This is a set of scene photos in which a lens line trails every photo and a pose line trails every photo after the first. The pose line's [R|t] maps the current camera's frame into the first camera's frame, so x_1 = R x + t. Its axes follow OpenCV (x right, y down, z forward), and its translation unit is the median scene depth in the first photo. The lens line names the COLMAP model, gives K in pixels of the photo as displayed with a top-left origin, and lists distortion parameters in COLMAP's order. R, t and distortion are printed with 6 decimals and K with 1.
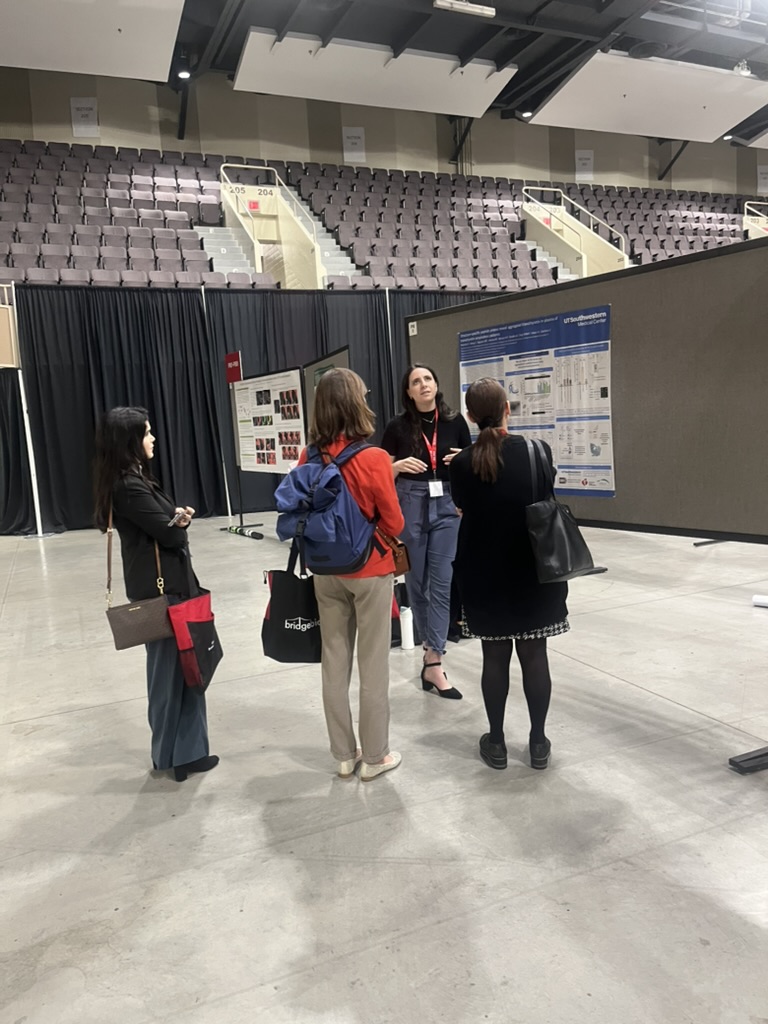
lens RADIAL K [[779.6, 0, 386.5], [0, 779.6, 513.2], [0, 0, 1]] dist [0.012823, -0.004245]
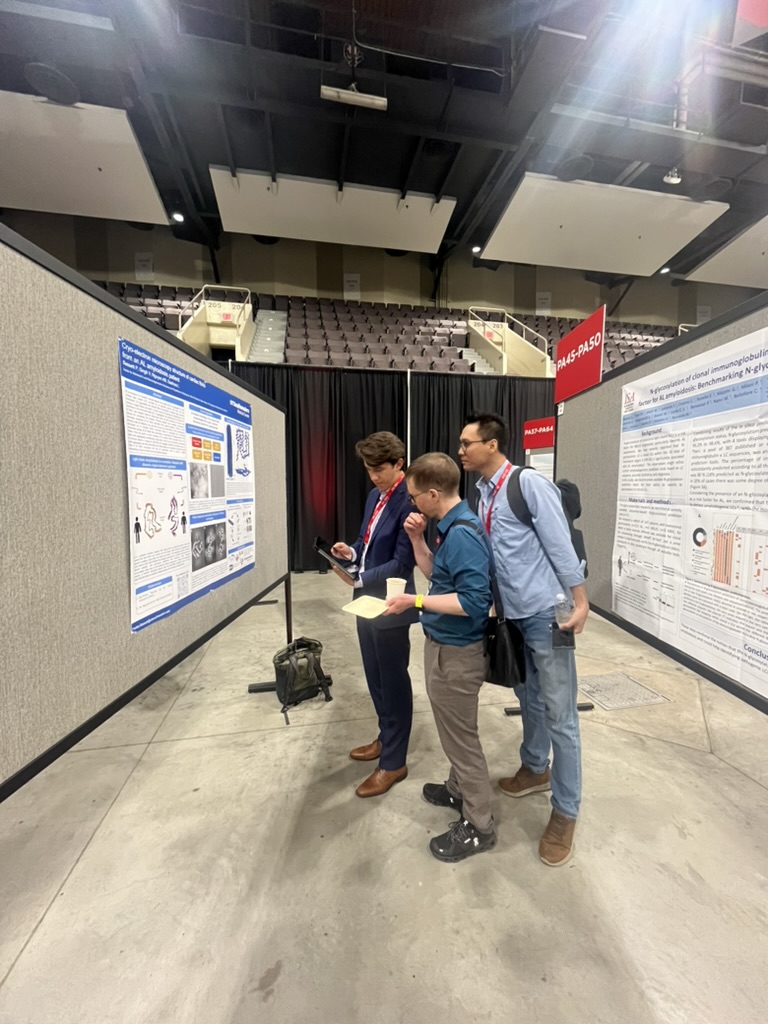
lens RADIAL K [[403.9, 0, 384.3], [0, 403.9, 508.2], [0, 0, 1]] dist [-0.004808, 0.000002]
pose [[0.973277, 0.066594, -0.219765, 0.202089], [-0.077364, 0.996169, -0.040761, -0.069447], [0.216208, 0.056674, 0.974701, 0.374264]]
